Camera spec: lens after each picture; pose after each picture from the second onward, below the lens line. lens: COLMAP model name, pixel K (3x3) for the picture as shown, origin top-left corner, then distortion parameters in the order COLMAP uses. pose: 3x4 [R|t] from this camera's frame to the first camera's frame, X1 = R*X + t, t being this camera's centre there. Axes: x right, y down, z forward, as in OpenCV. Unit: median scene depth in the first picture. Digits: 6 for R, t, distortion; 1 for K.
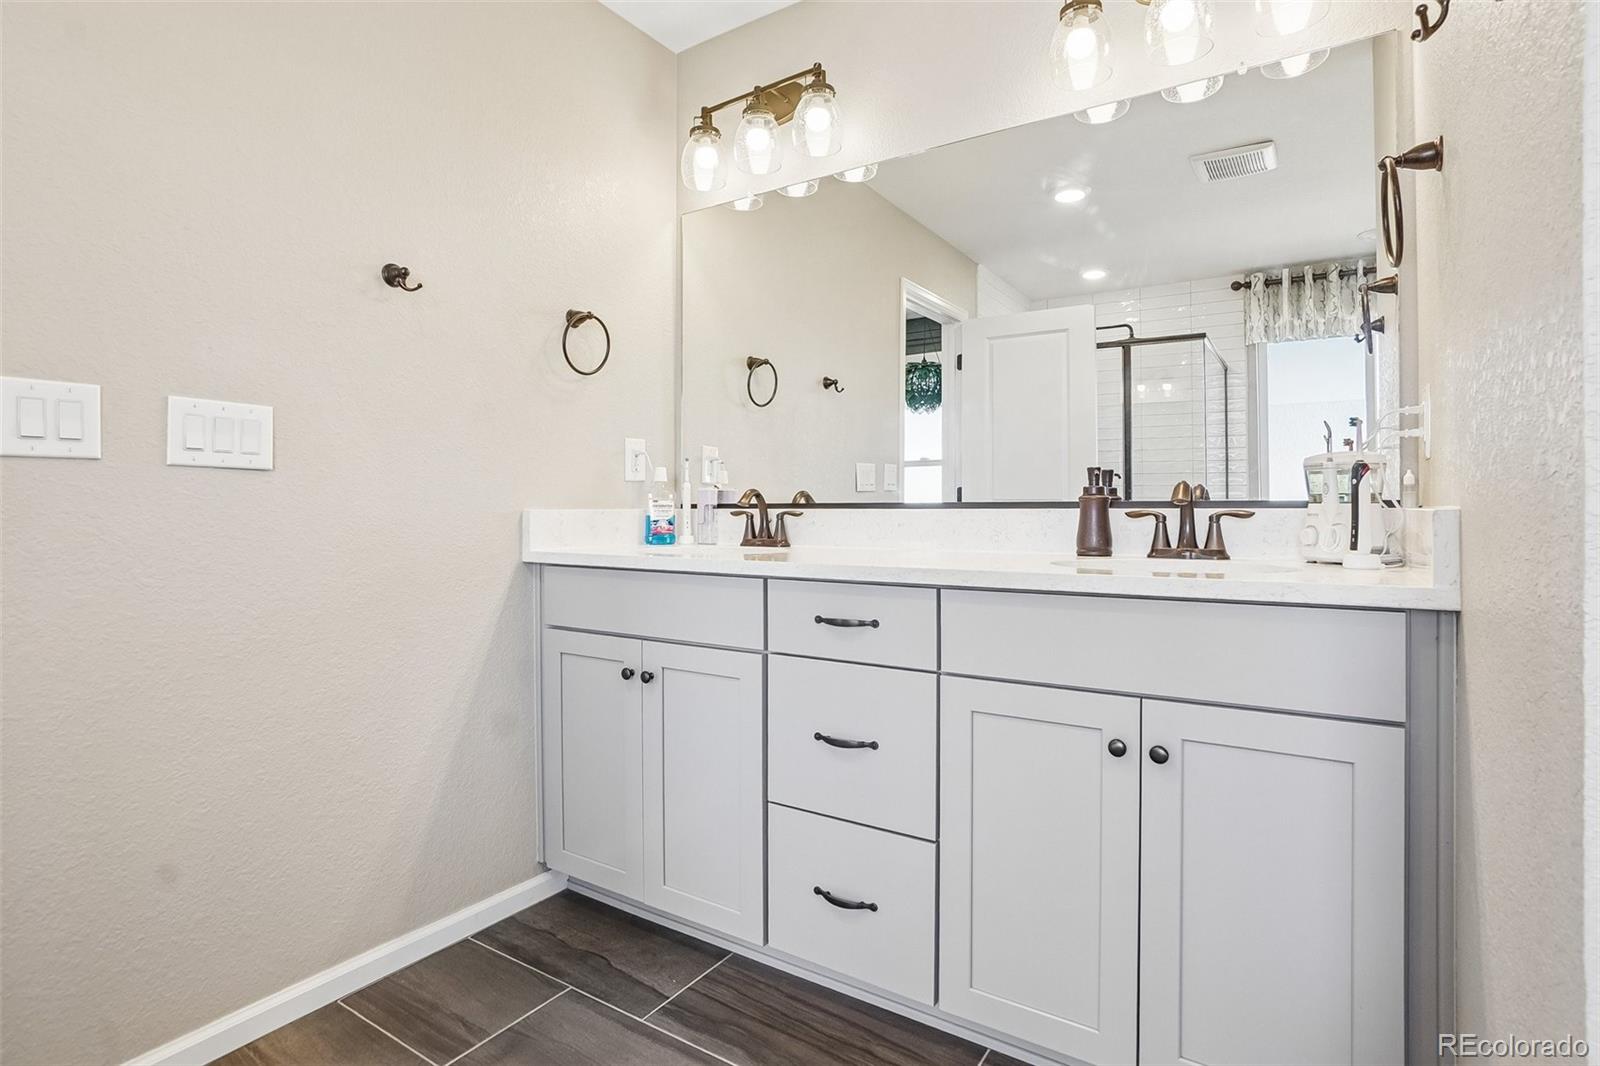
lens RADIAL K [[799.4, 0, 787.1], [0, 799.4, 506.9], [0, 0, 1]] dist [-0.033022, 0.010200]
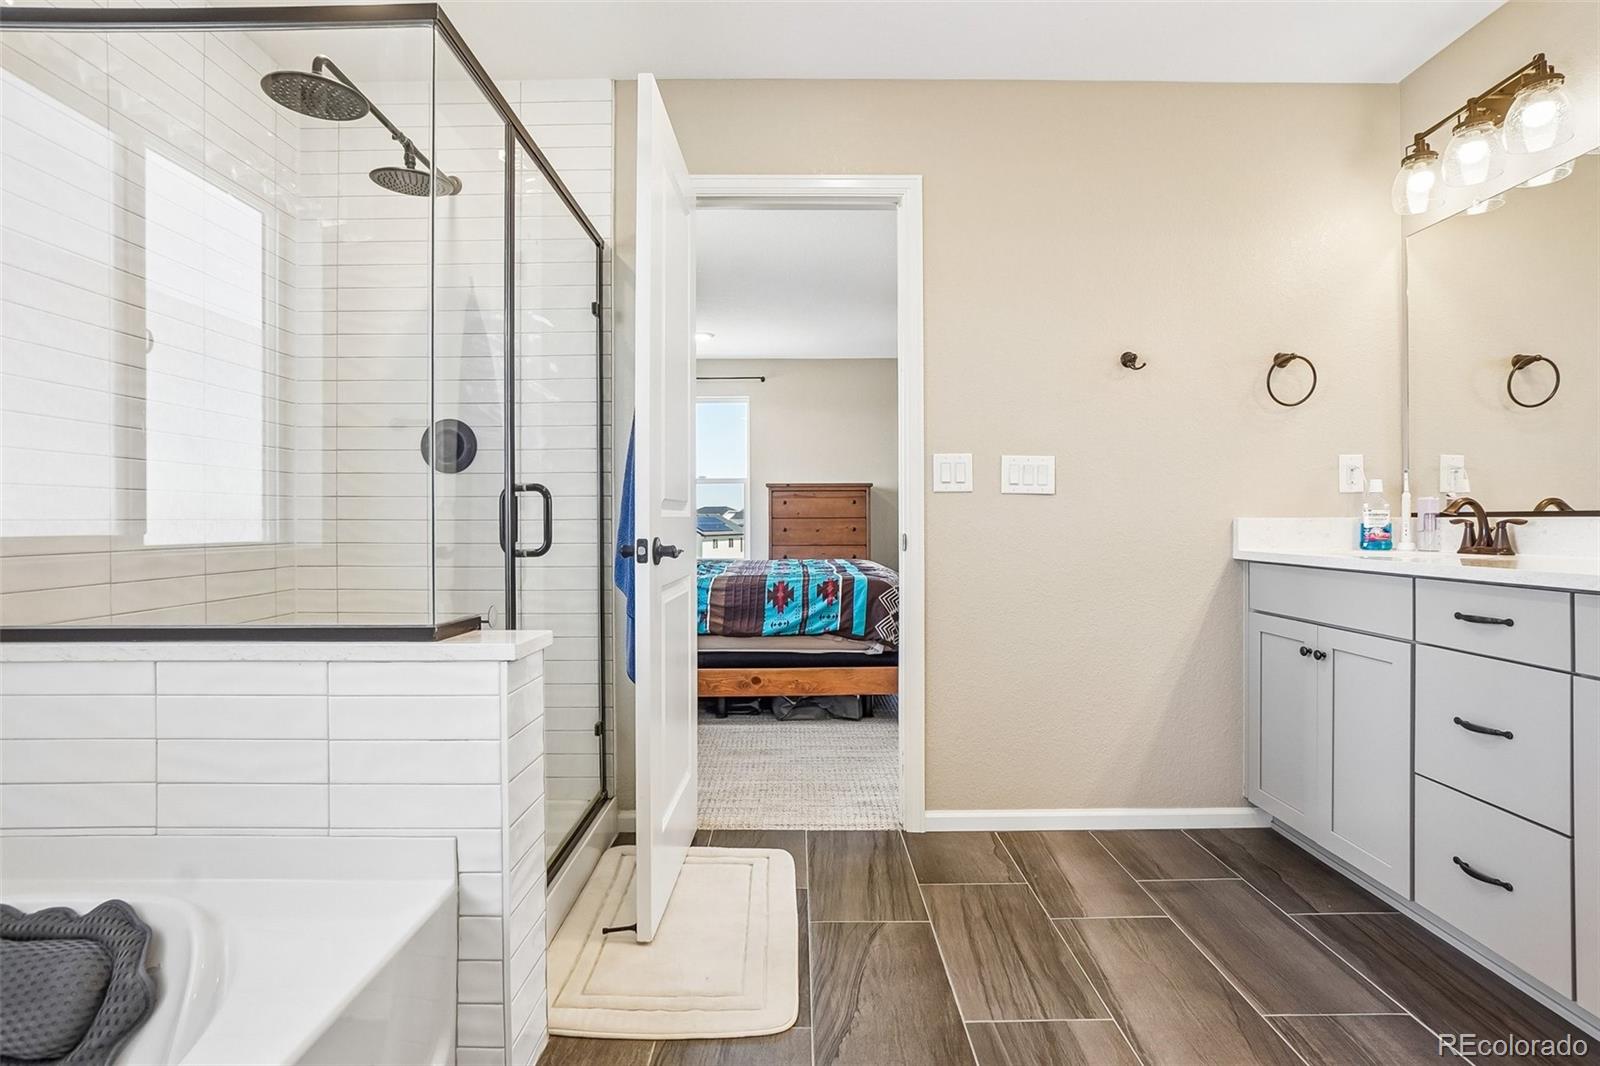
lens RADIAL K [[799.4, 0, 797.7], [0, 799.4, 525.9], [0, 0, 1]] dist [-0.033022, 0.010200]
pose [[0.549931, 0.004720, -0.835197, 0.350718], [0.003428, 0.999963, 0.007908, 0.003424], [0.835203, -0.007211, 0.549894, -0.290092]]
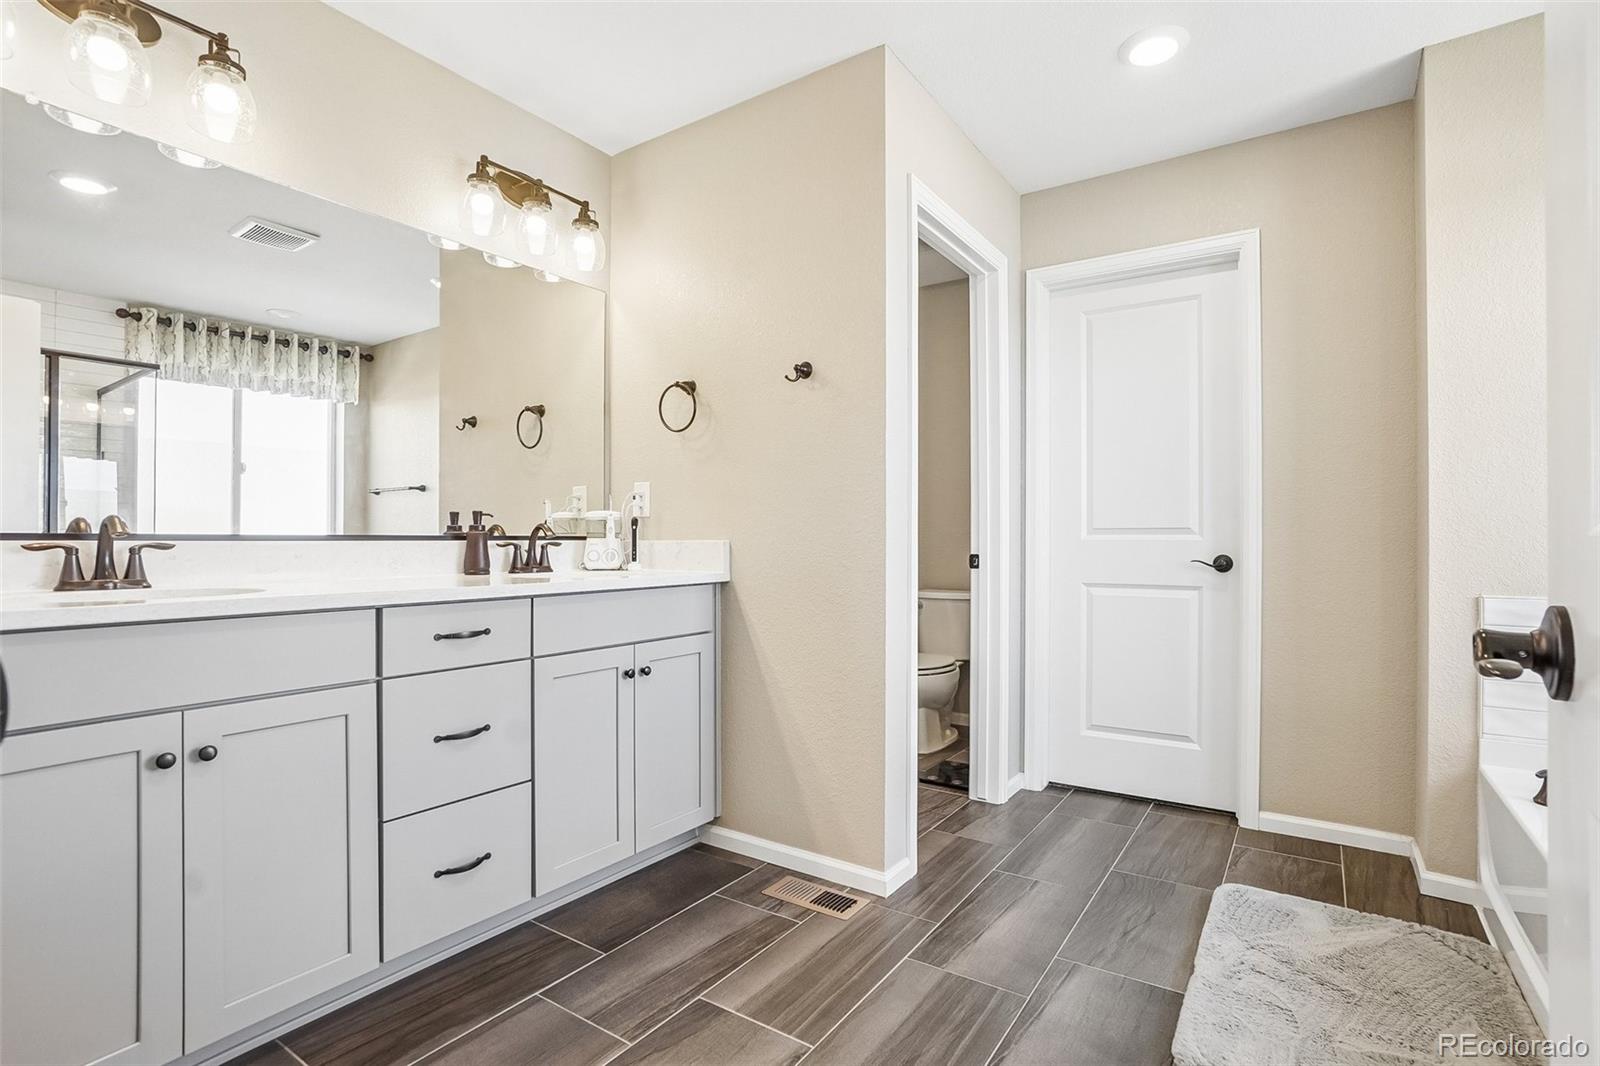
lens RADIAL K [[799.4, 0, 785.6], [0, 799.4, 530.8], [0, 0, 1]] dist [-0.033022, 0.010200]
pose [[0.026626, 0.012080, 0.999572, -0.865993], [-0.002710, 0.999924, -0.012013, -0.000063], [-0.999642, -0.002389, 0.026657, 0.371617]]
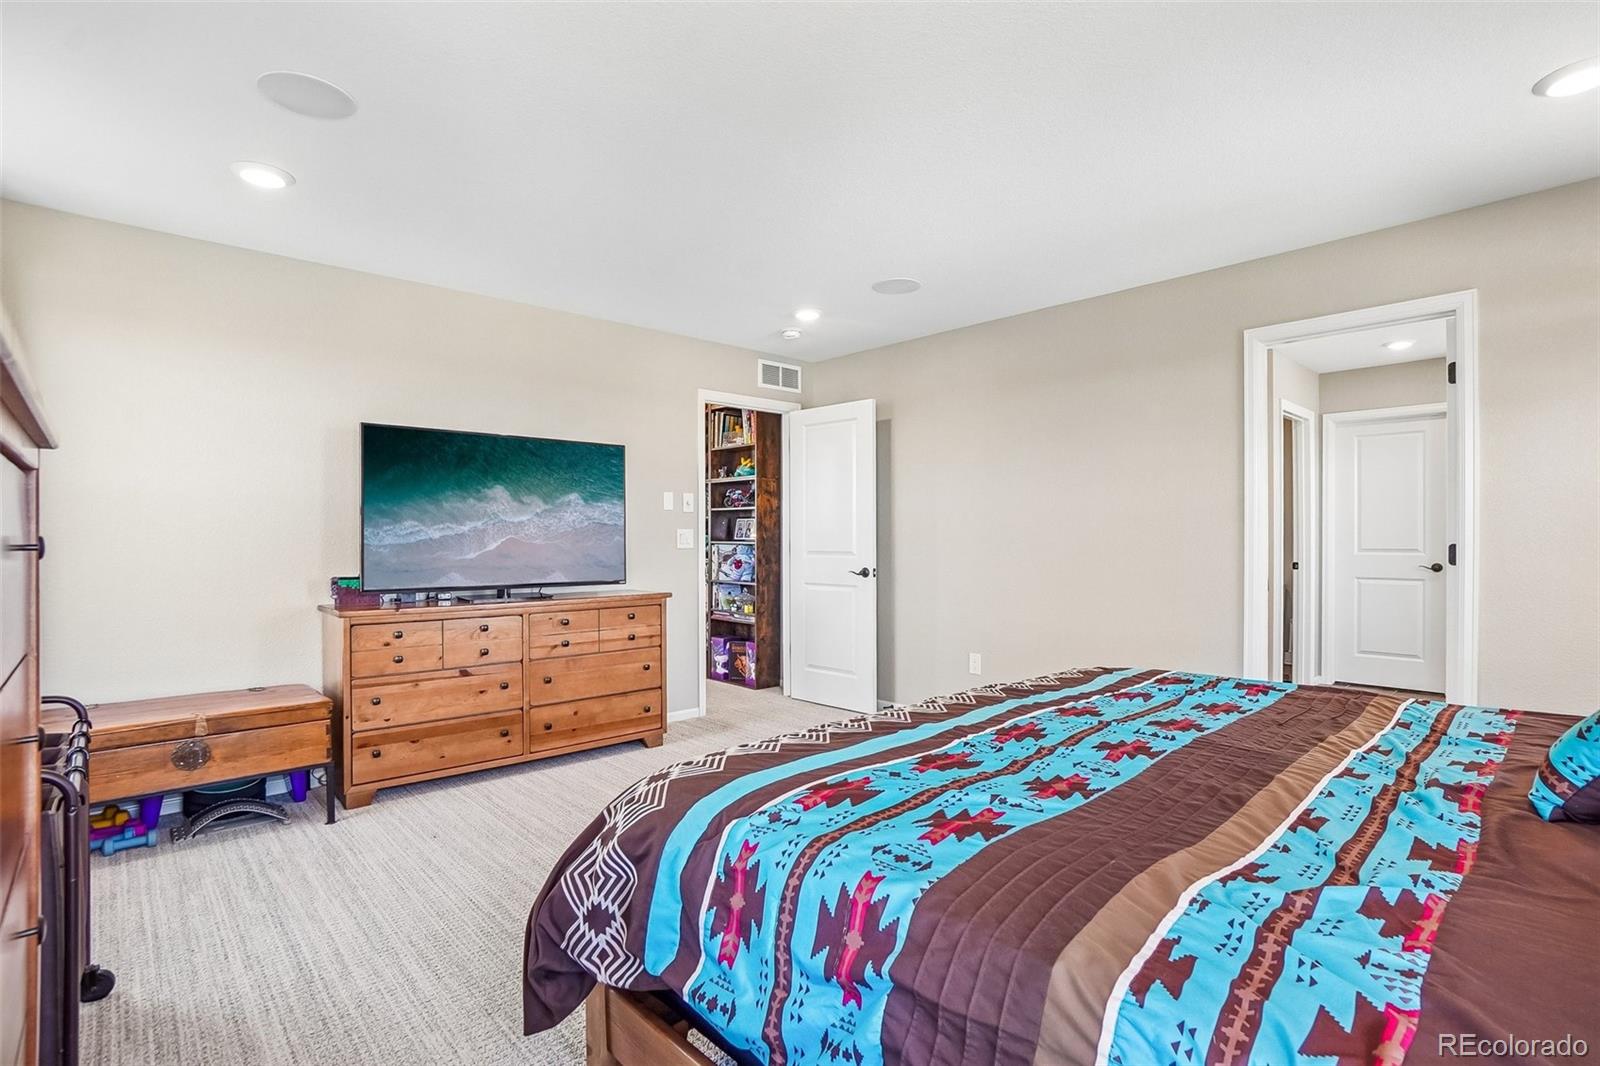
lens RADIAL K [[752.6, 0, 798.3], [0, 752.6, 538.6], [0, 0, 1]] dist [-0.036414, 0.007259]
pose [[0.216349, 0.010977, 0.976254, -1.855563], [-0.002412, 0.999940, -0.010709, -0.017565], [-0.976313, -0.000038, 0.216363, 0.933814]]
